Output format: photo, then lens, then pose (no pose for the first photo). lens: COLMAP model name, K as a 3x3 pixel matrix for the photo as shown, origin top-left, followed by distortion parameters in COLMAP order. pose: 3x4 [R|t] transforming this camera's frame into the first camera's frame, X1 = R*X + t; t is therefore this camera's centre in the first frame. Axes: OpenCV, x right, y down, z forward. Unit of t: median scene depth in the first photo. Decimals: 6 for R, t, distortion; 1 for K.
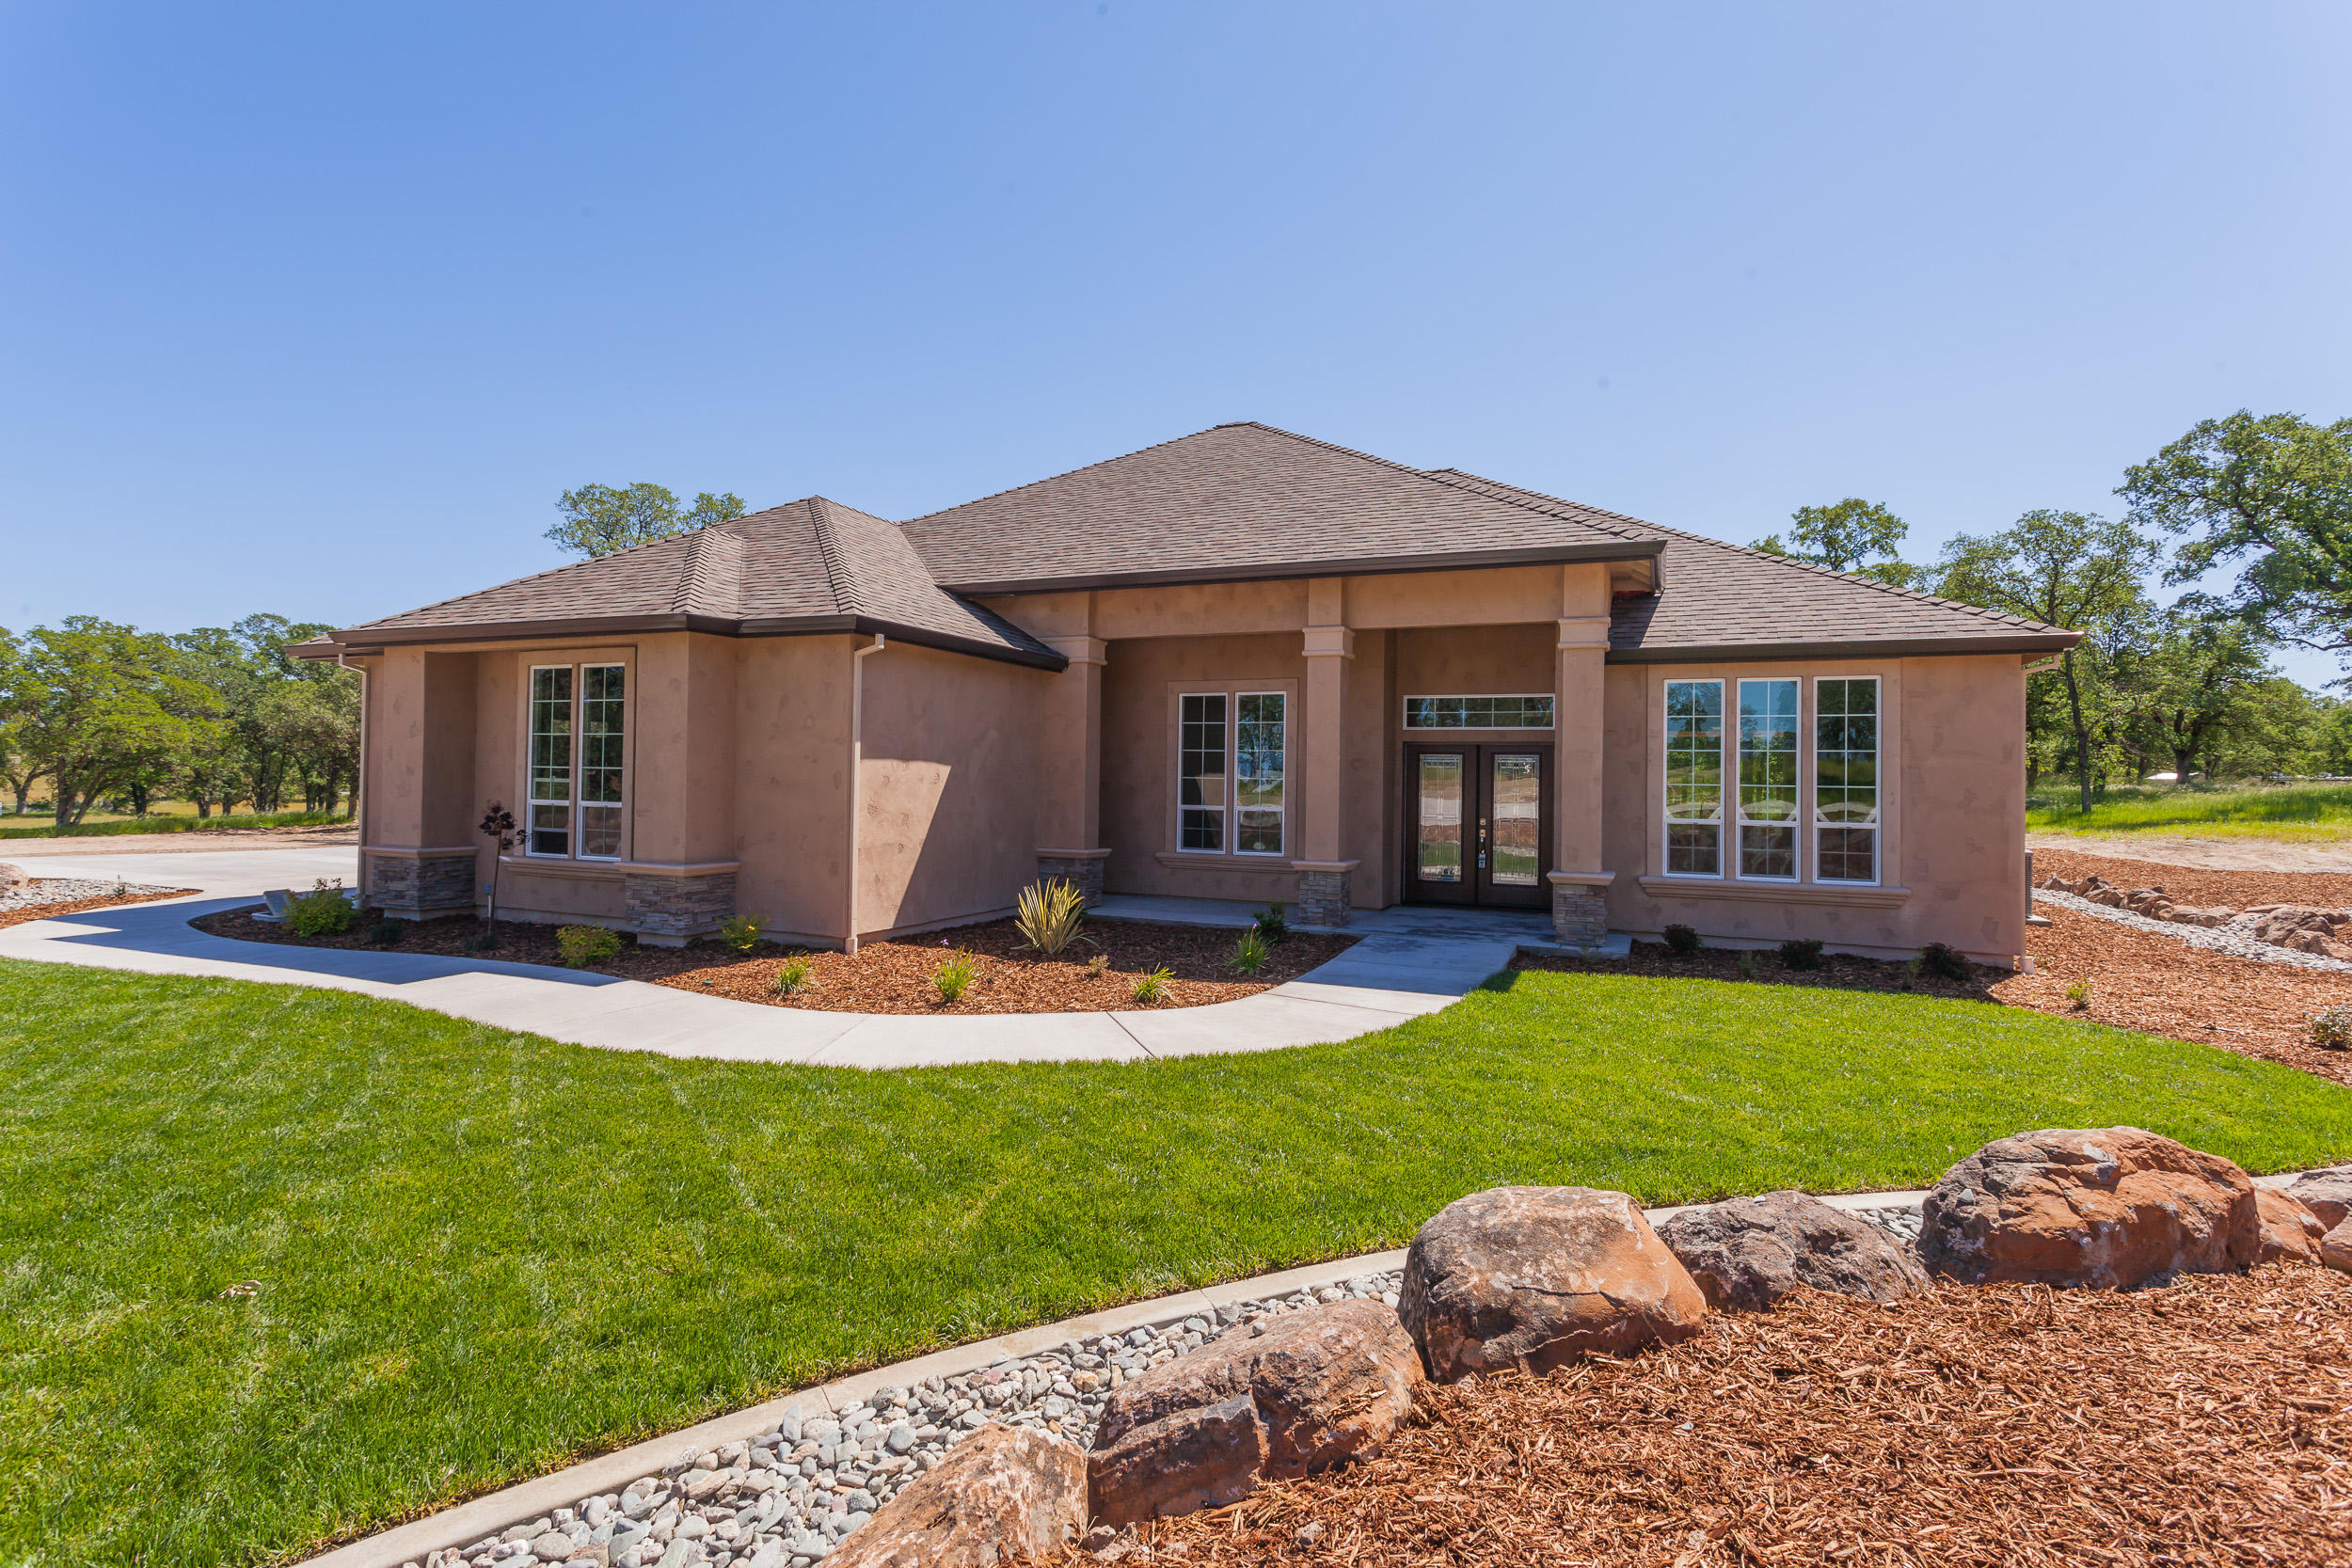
lens RADIAL K [[1144.2, 0, 1165.5], [0, 1144.2, 761.1], [0, 0, 1]] dist [0.006268, 0.000893]
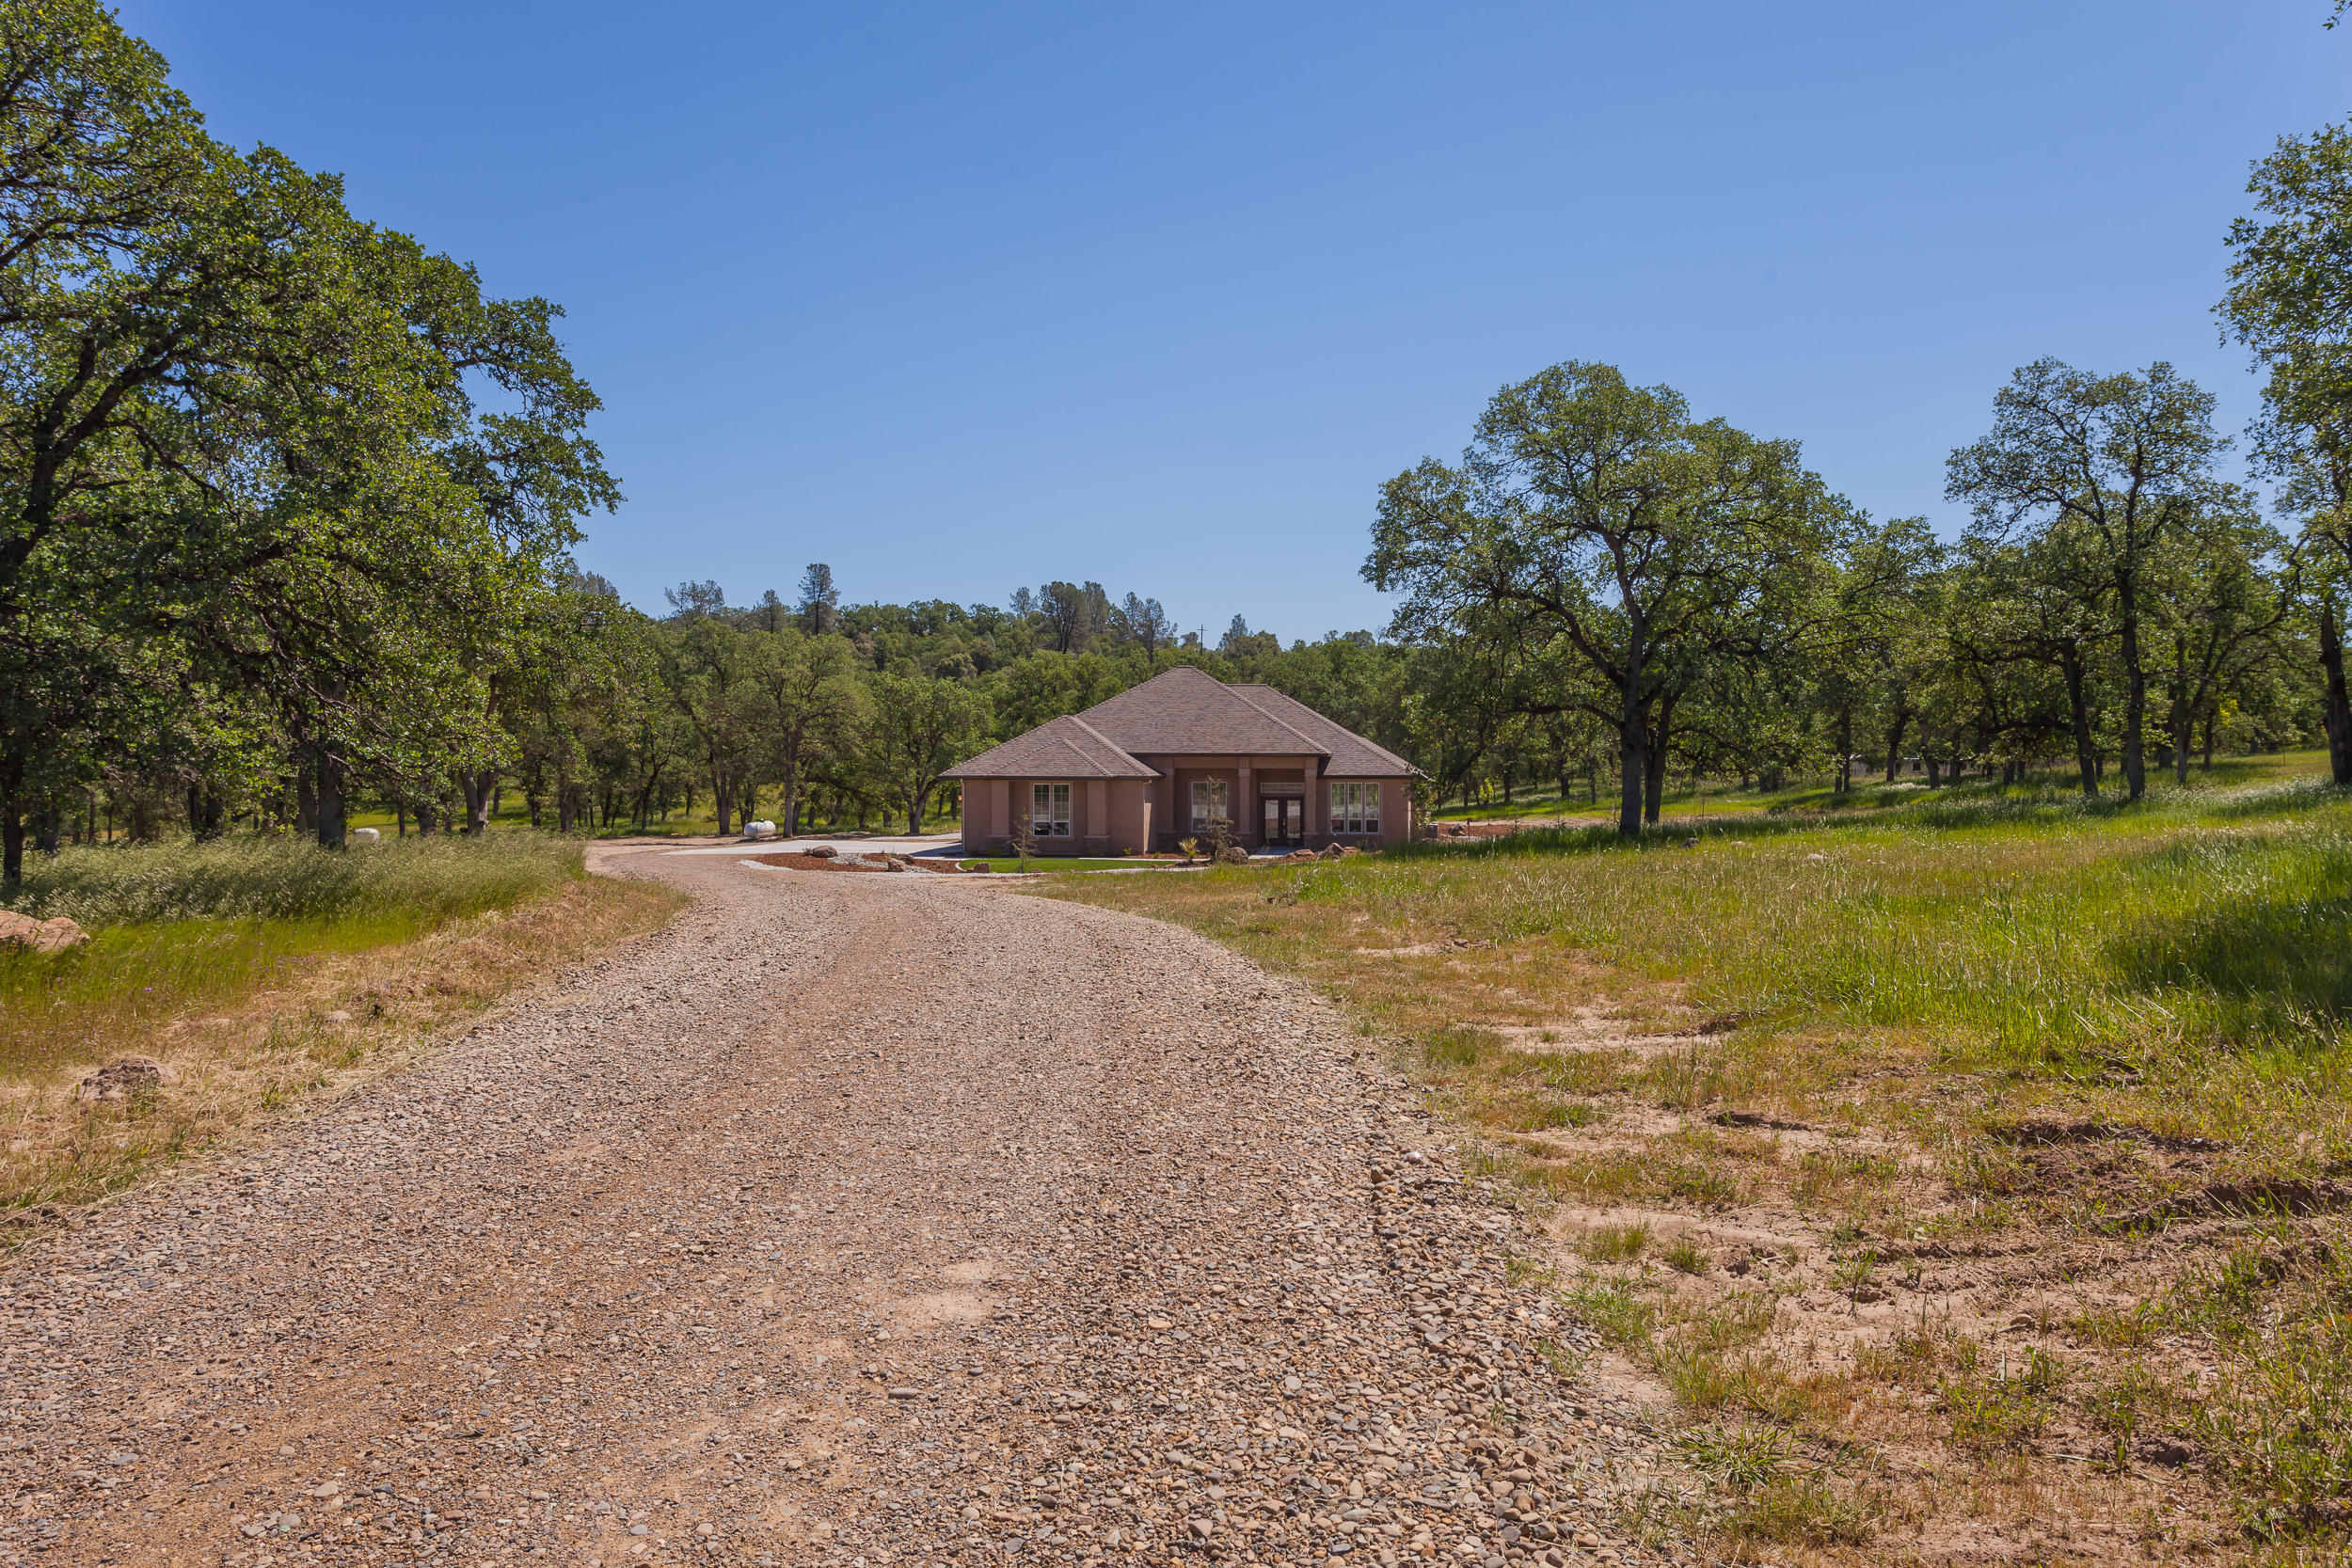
lens RADIAL K [[1888.0, 0, 1177.6], [0, 1888.0, 781.9], [0, 0, 1]] dist [-0.001949, -0.000038]
pose [[0.965358, -0.018800, 0.260250, -1.562817], [0.009525, 0.999275, 0.036851, -0.284267], [-0.260754, -0.033096, 0.964838, -4.549266]]
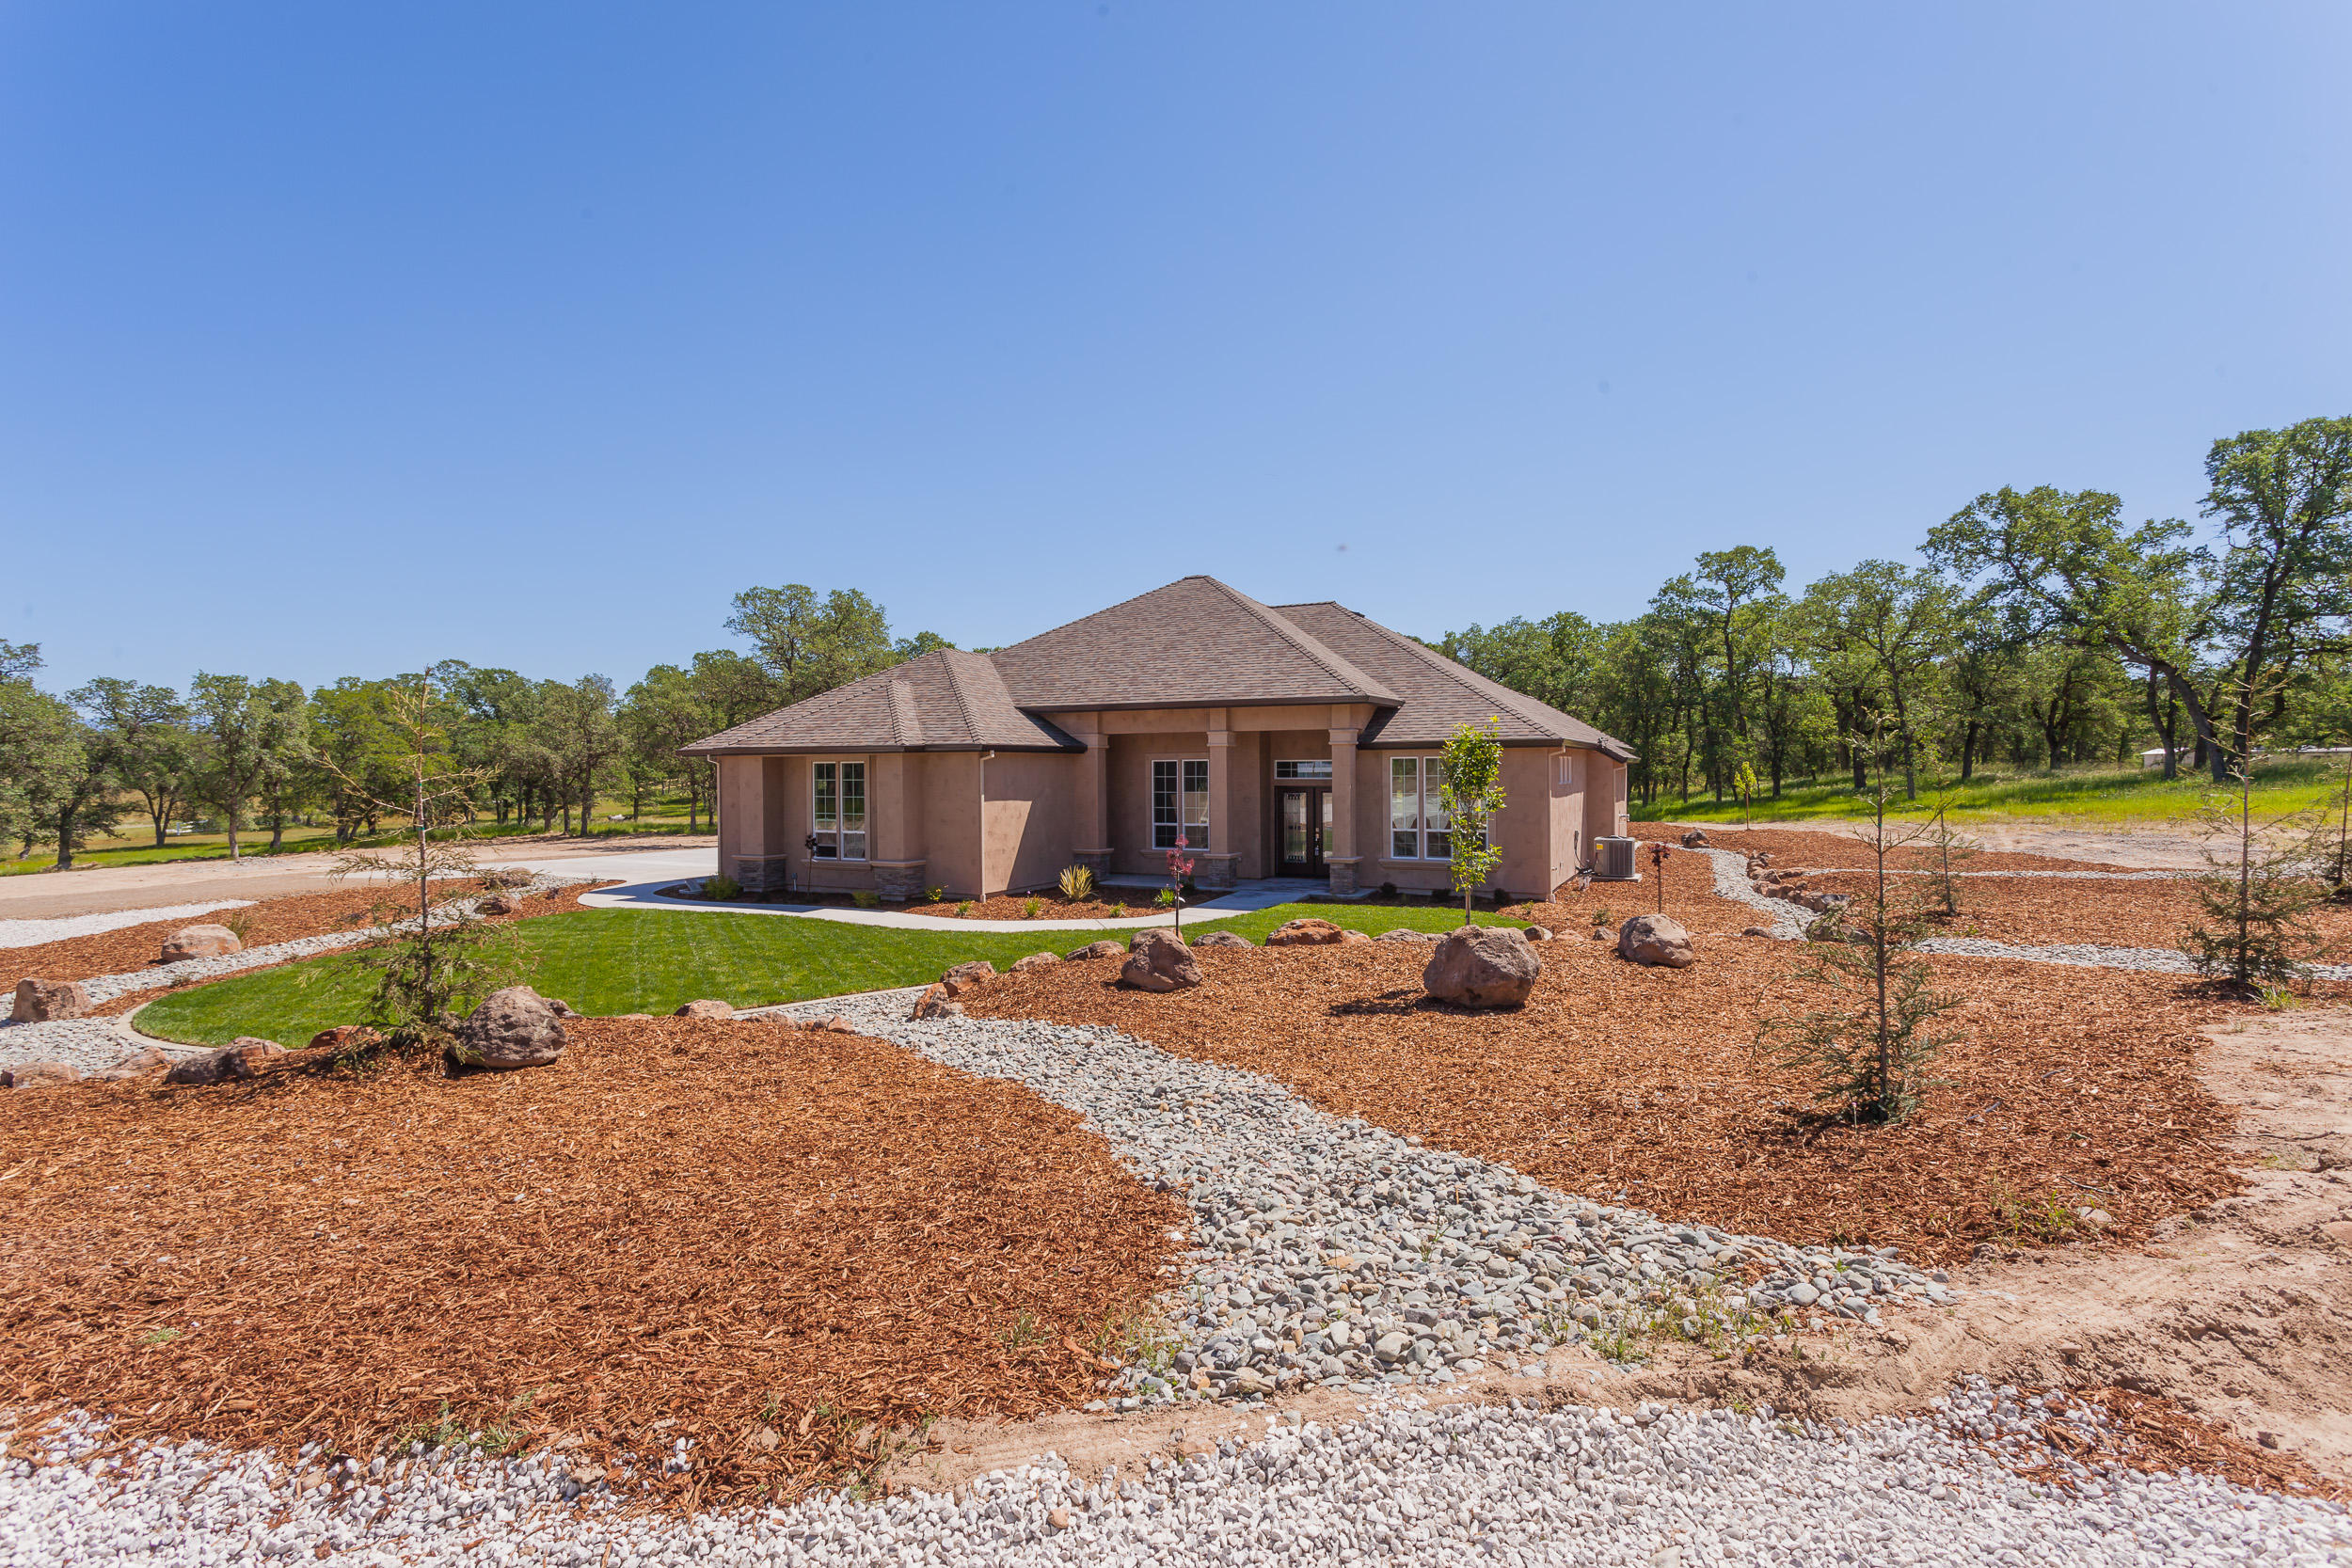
lens RADIAL K [[1144.2, 0, 1182.6], [0, 1144.2, 795.4], [0, 0, 1]] dist [0.006268, 0.000893]
pose [[0.998990, -0.021399, -0.039507, 0.143599], [0.023014, 0.998899, 0.040876, -0.084628], [0.038588, -0.041744, 0.998383, -0.864932]]
